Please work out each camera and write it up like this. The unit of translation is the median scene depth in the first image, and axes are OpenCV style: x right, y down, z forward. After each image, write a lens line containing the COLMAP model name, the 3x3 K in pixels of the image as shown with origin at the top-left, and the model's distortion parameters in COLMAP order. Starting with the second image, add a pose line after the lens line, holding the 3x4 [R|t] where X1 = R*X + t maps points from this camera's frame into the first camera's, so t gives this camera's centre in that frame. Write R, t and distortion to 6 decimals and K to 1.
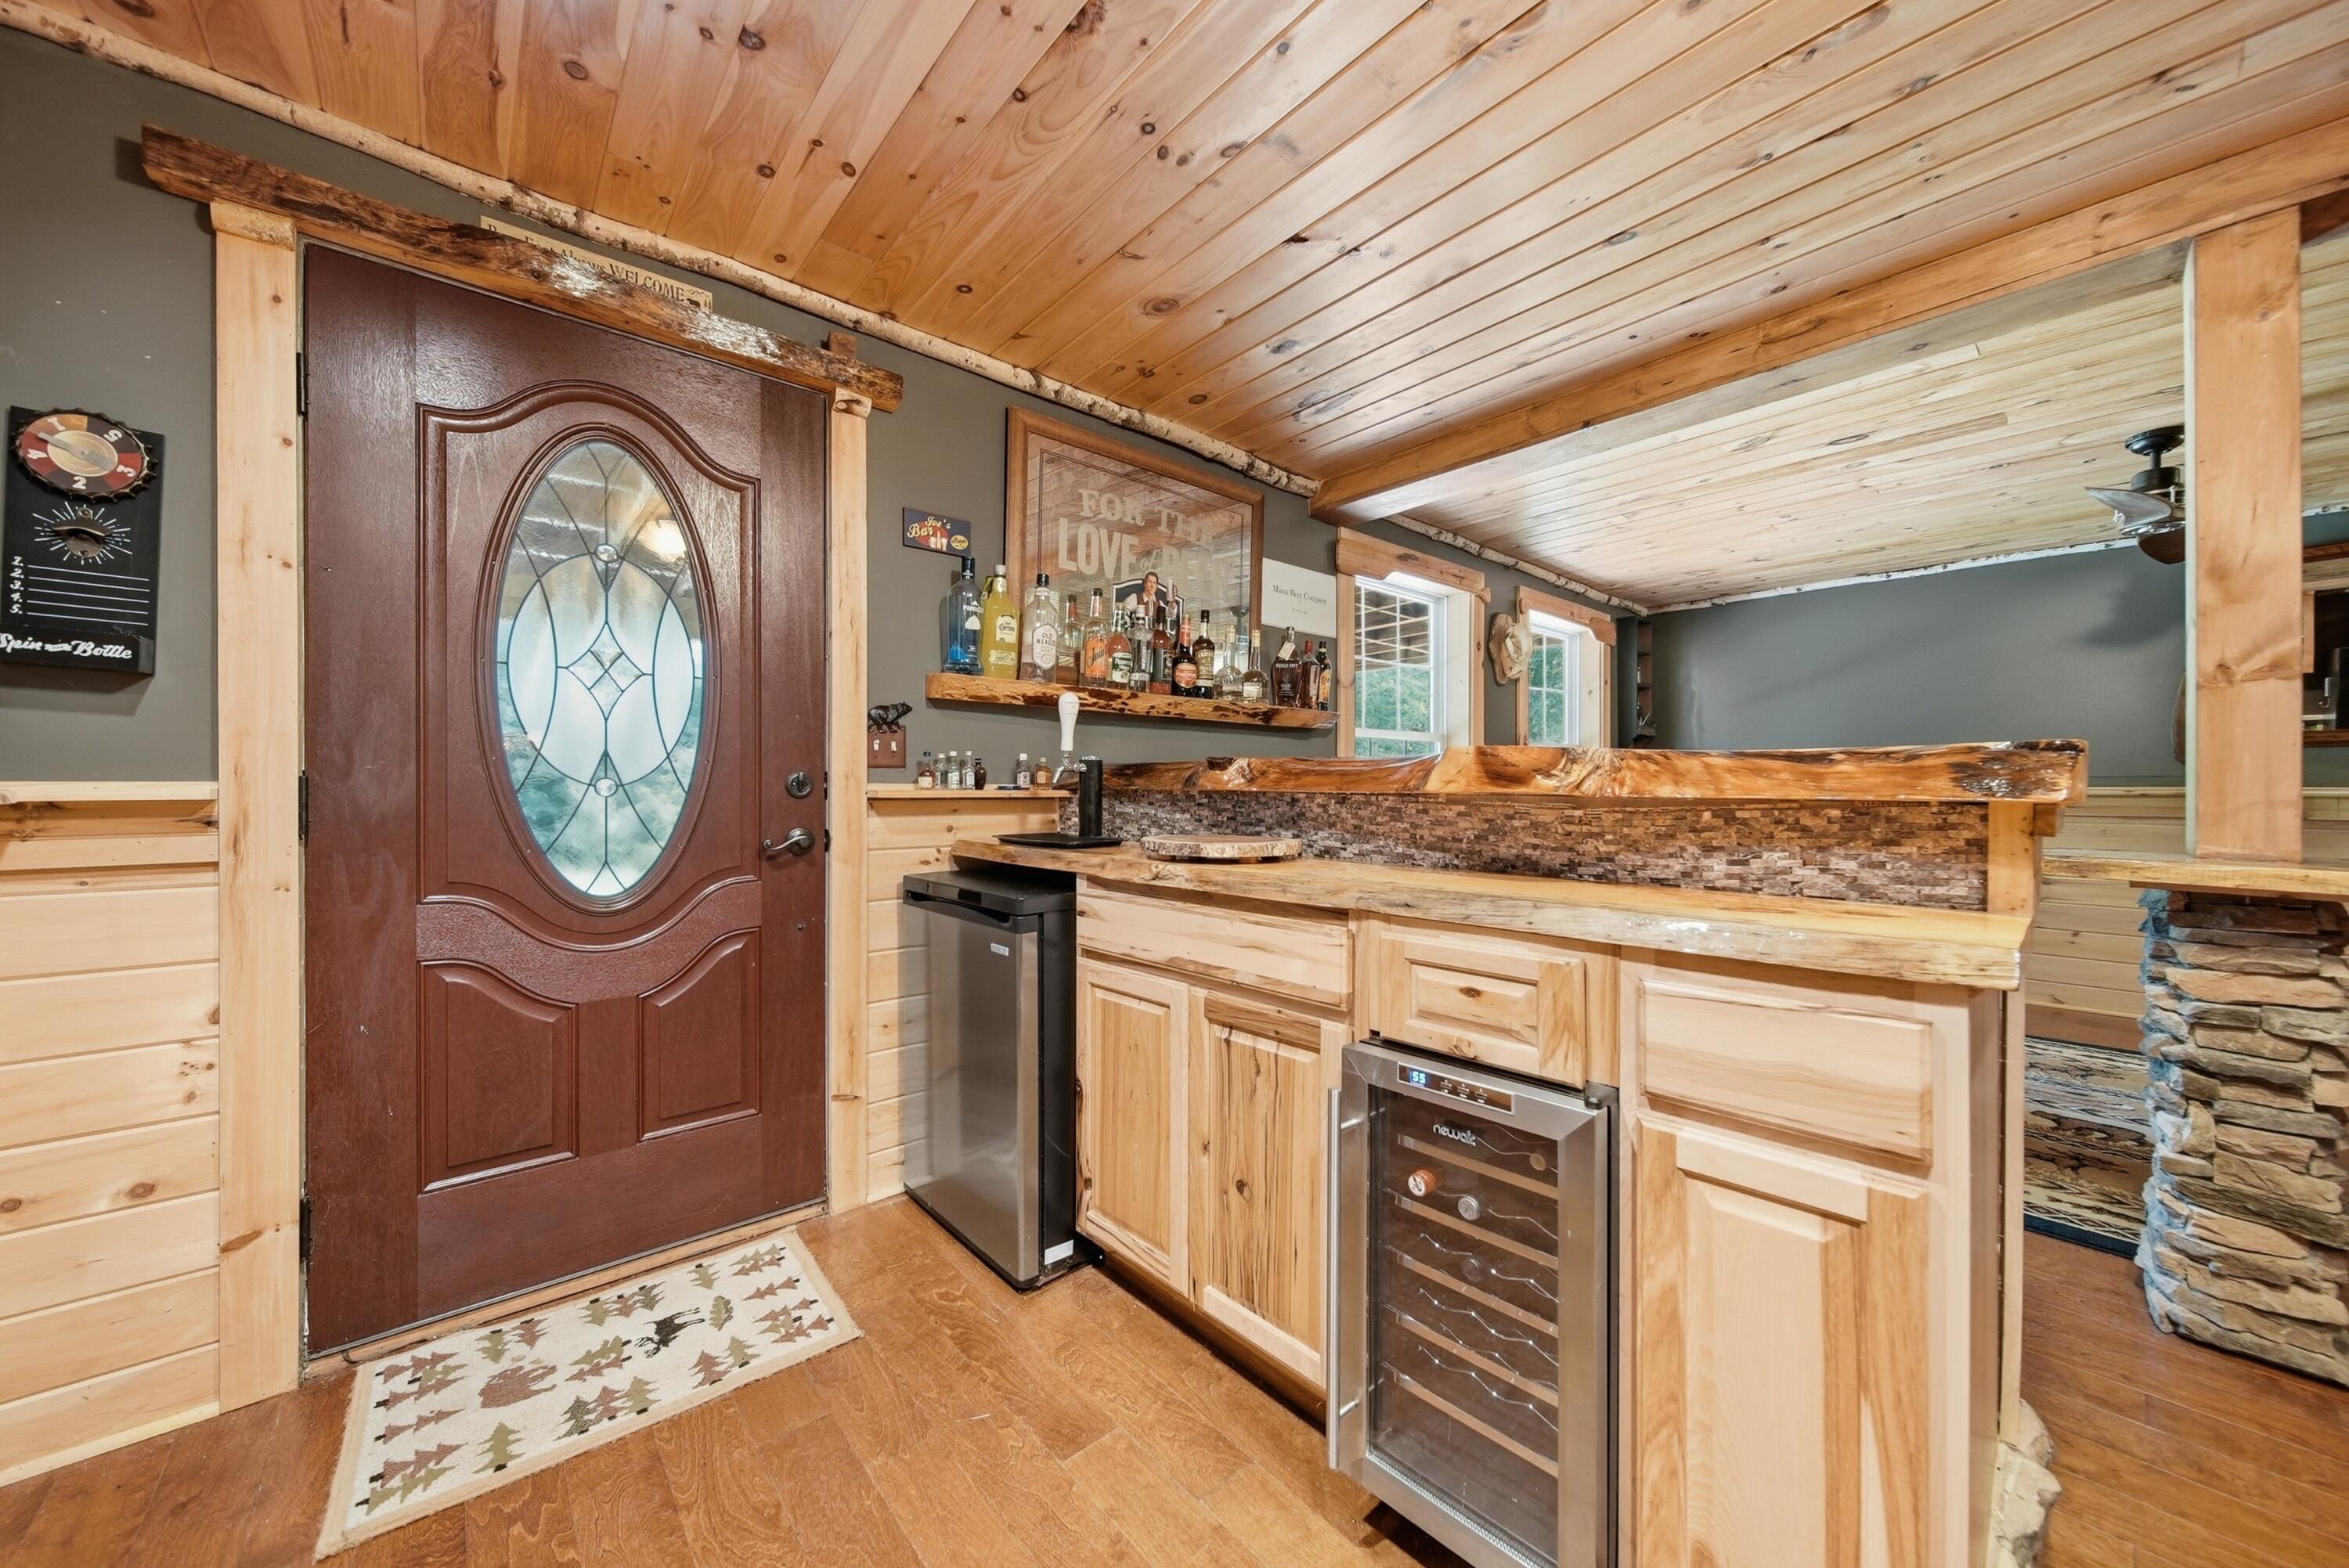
lens RADIAL K [[832.8, 0, 1180.0], [0, 832.8, 789.9], [0, 0, 1]] dist [0.001447, -0.001814]
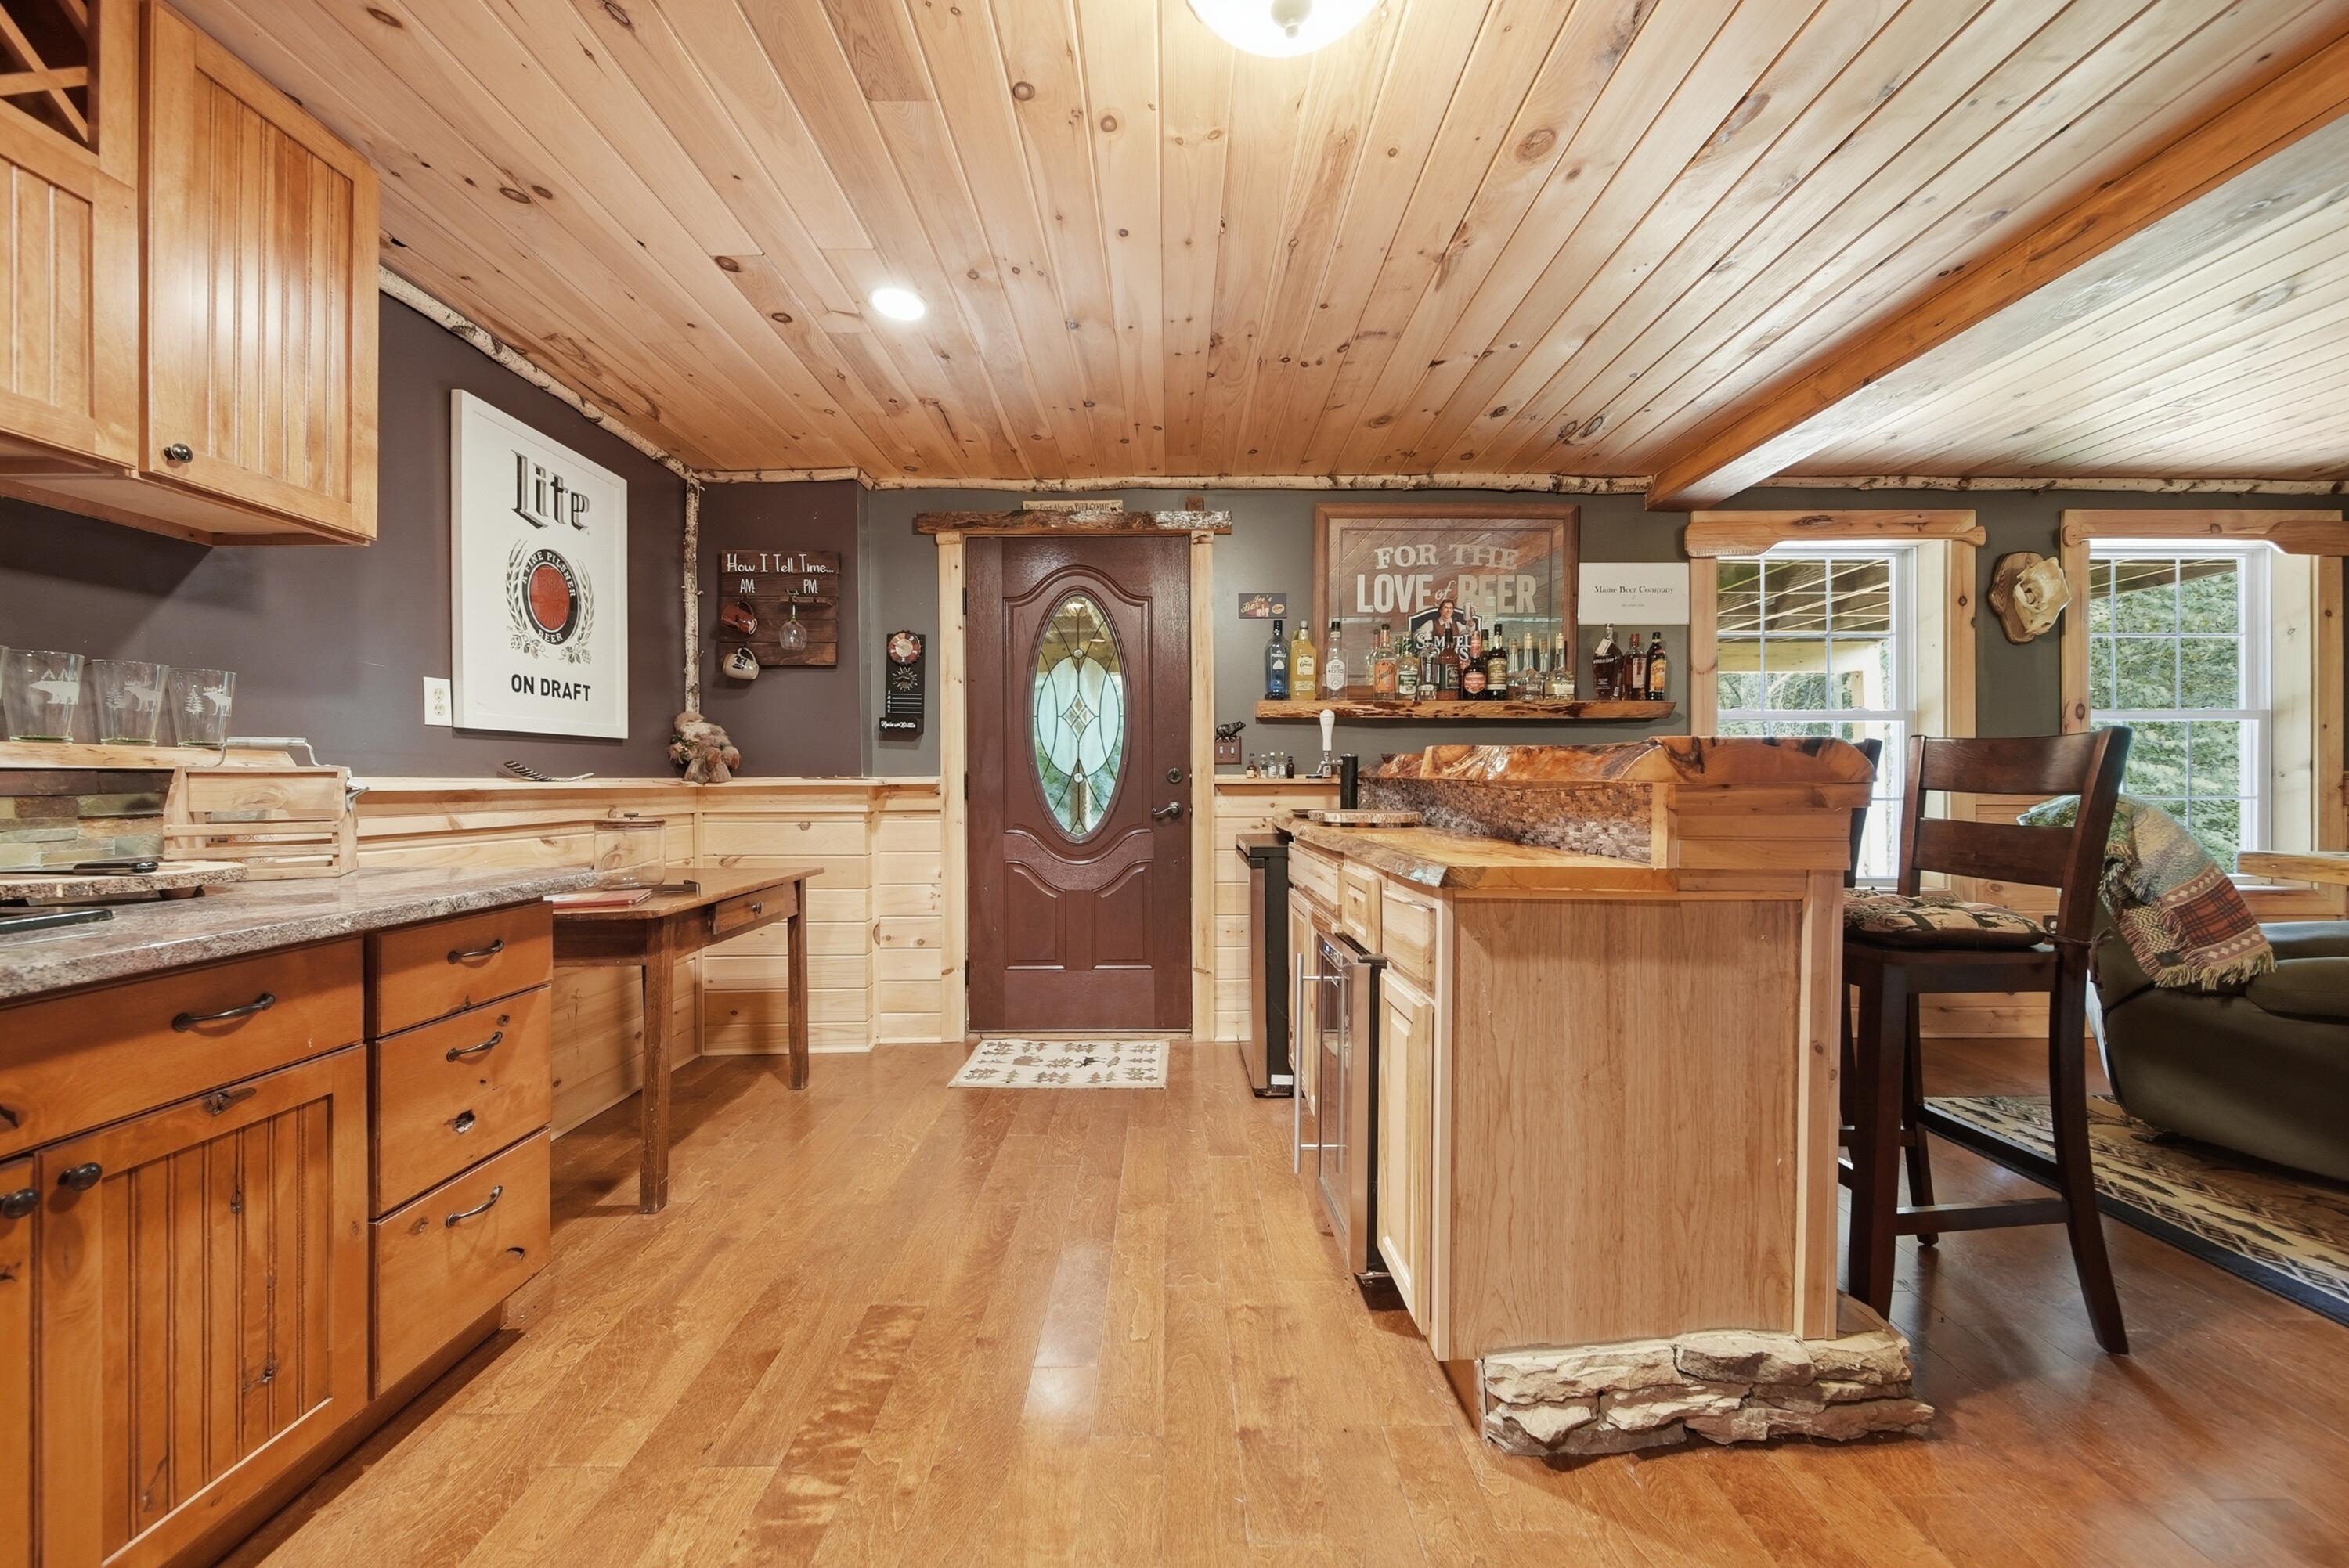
lens RADIAL K [[835.4, 0, 1173.0], [0, 835.4, 784.5], [0, 0, 1]] dist [0.001294, -0.001907]
pose [[0.757666, -0.000574, -0.652643, 0.571659], [0.003097, 0.999992, 0.002716, 0.005677], [0.652635, -0.004079, 0.757661, -0.237807]]
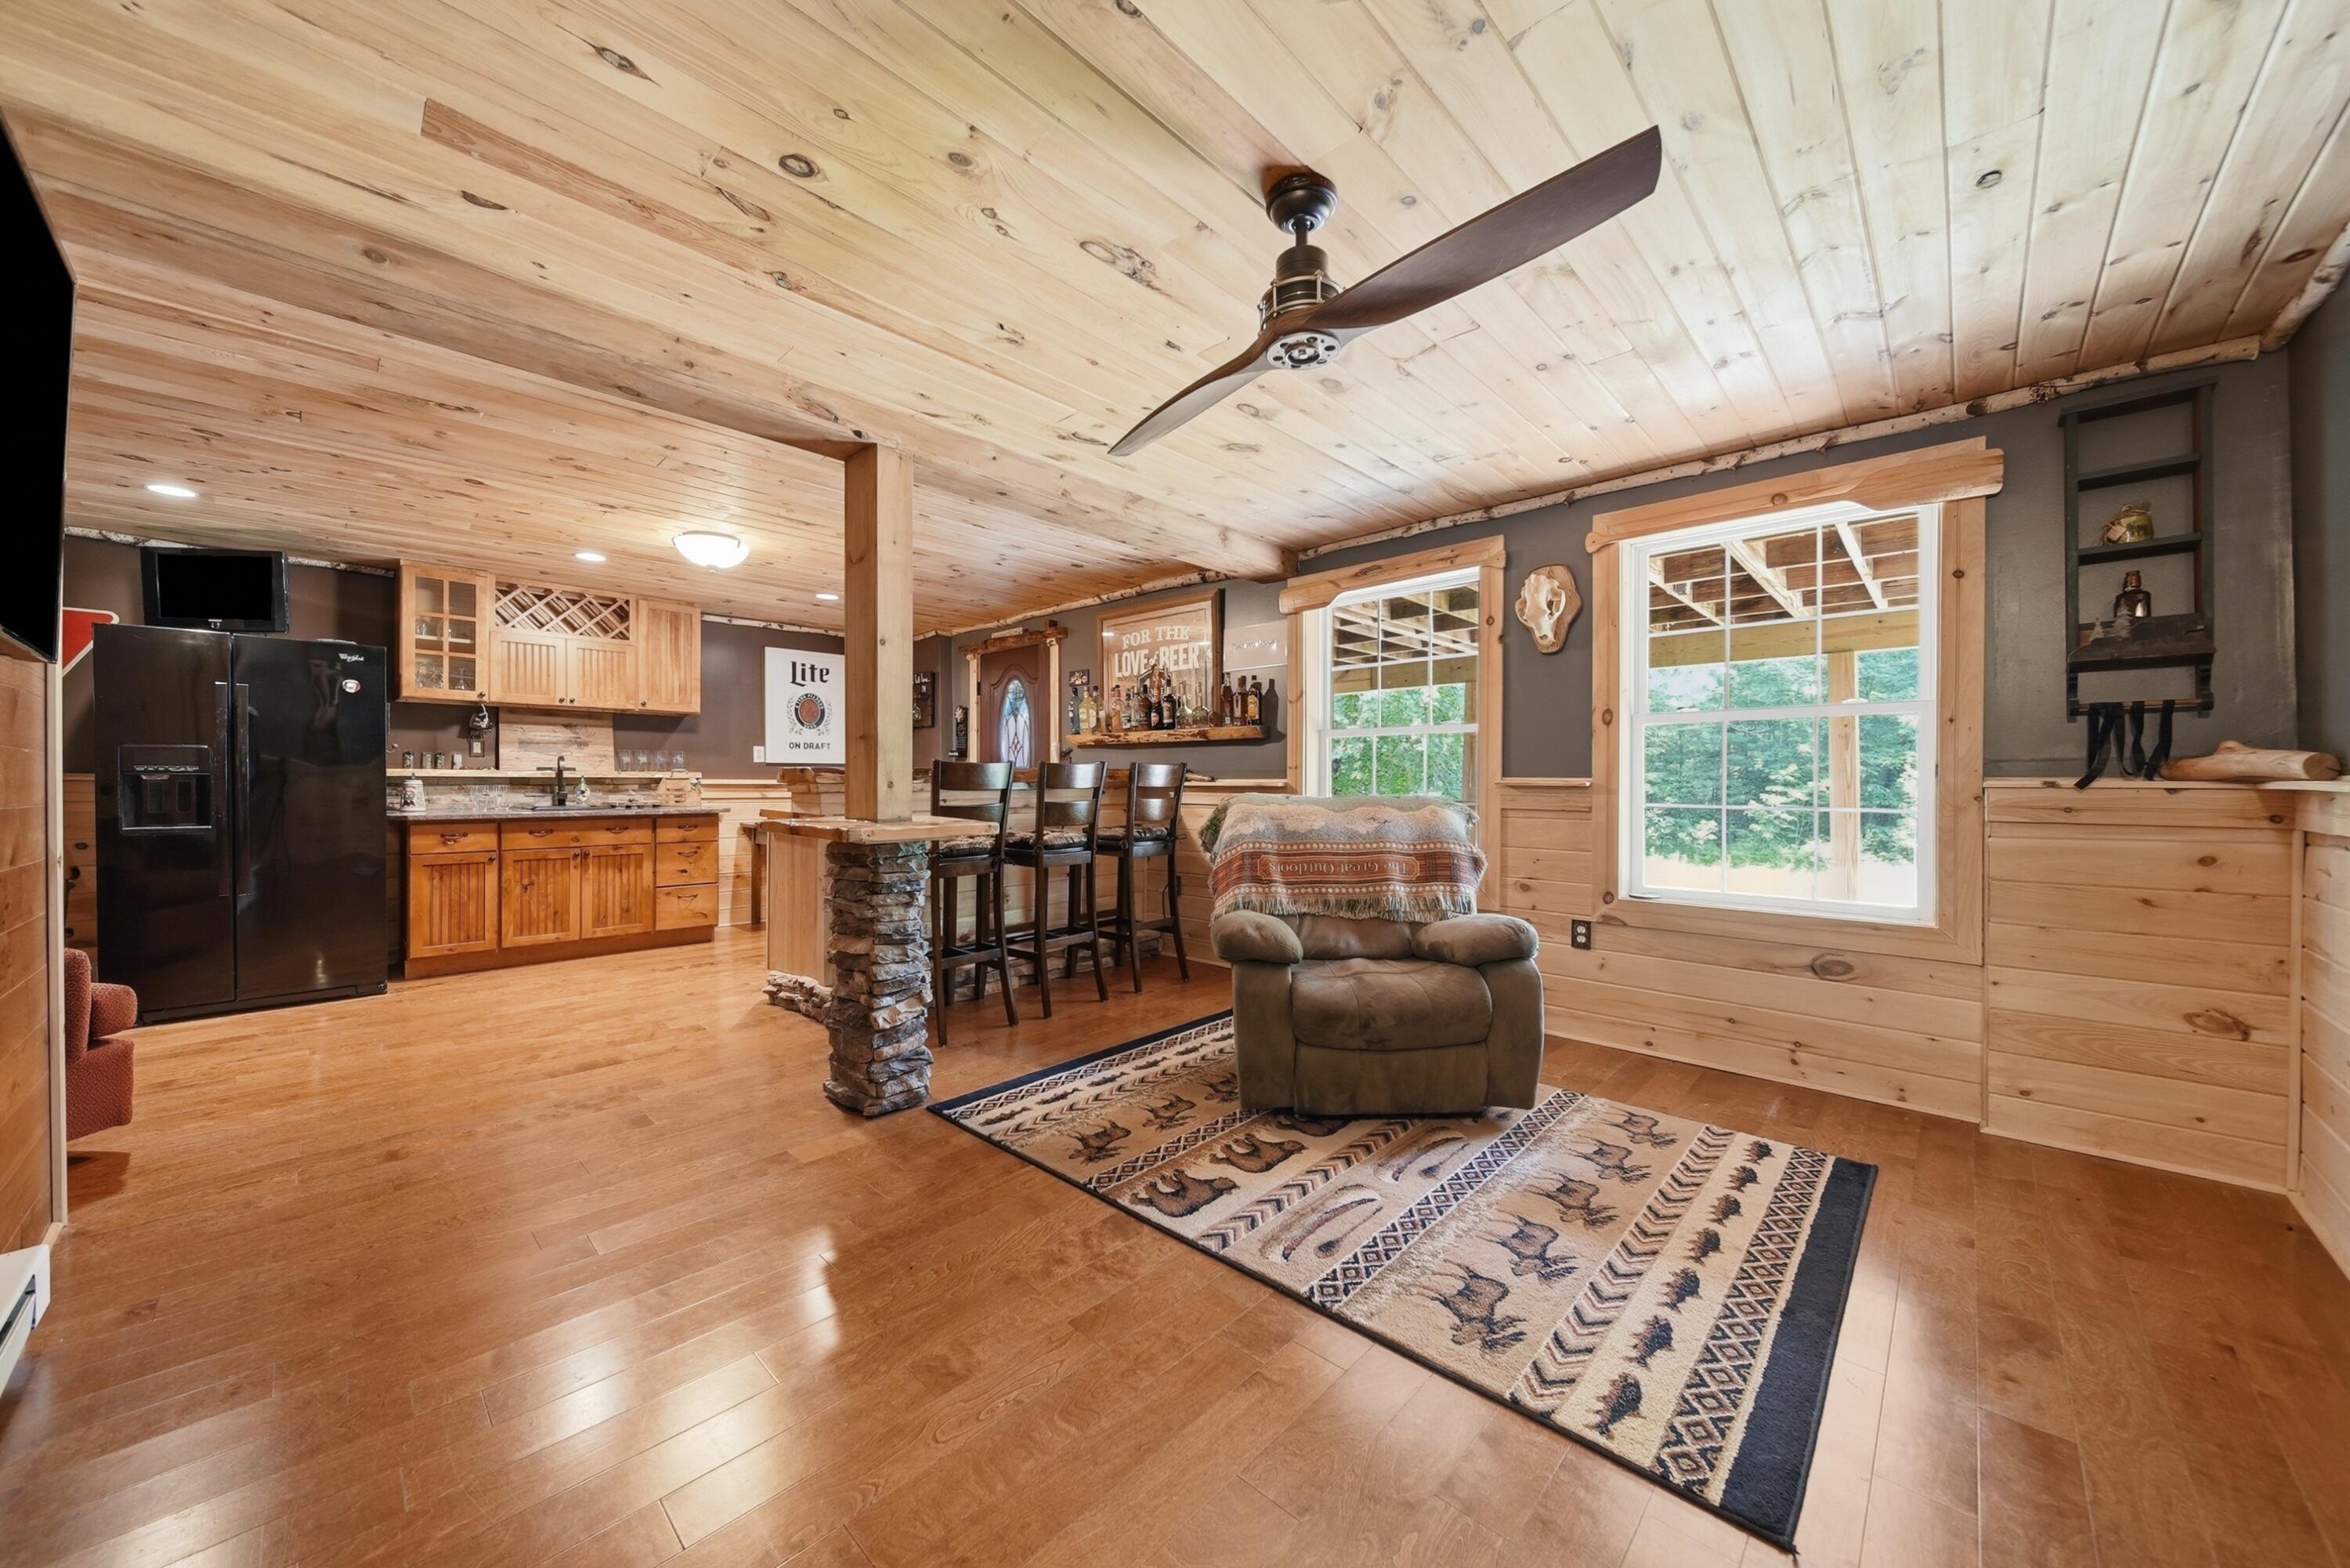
lens RADIAL K [[839.4, 0, 1181.7], [0, 839.4, 789.5], [0, 0, 1]] dist [0.000412, -0.000096]
pose [[0.093761, 0.007551, -0.995566, 2.282865], [-0.003425, 0.999968, 0.007262, 0.005068], [0.995589, 0.002729, 0.093783, 1.096228]]
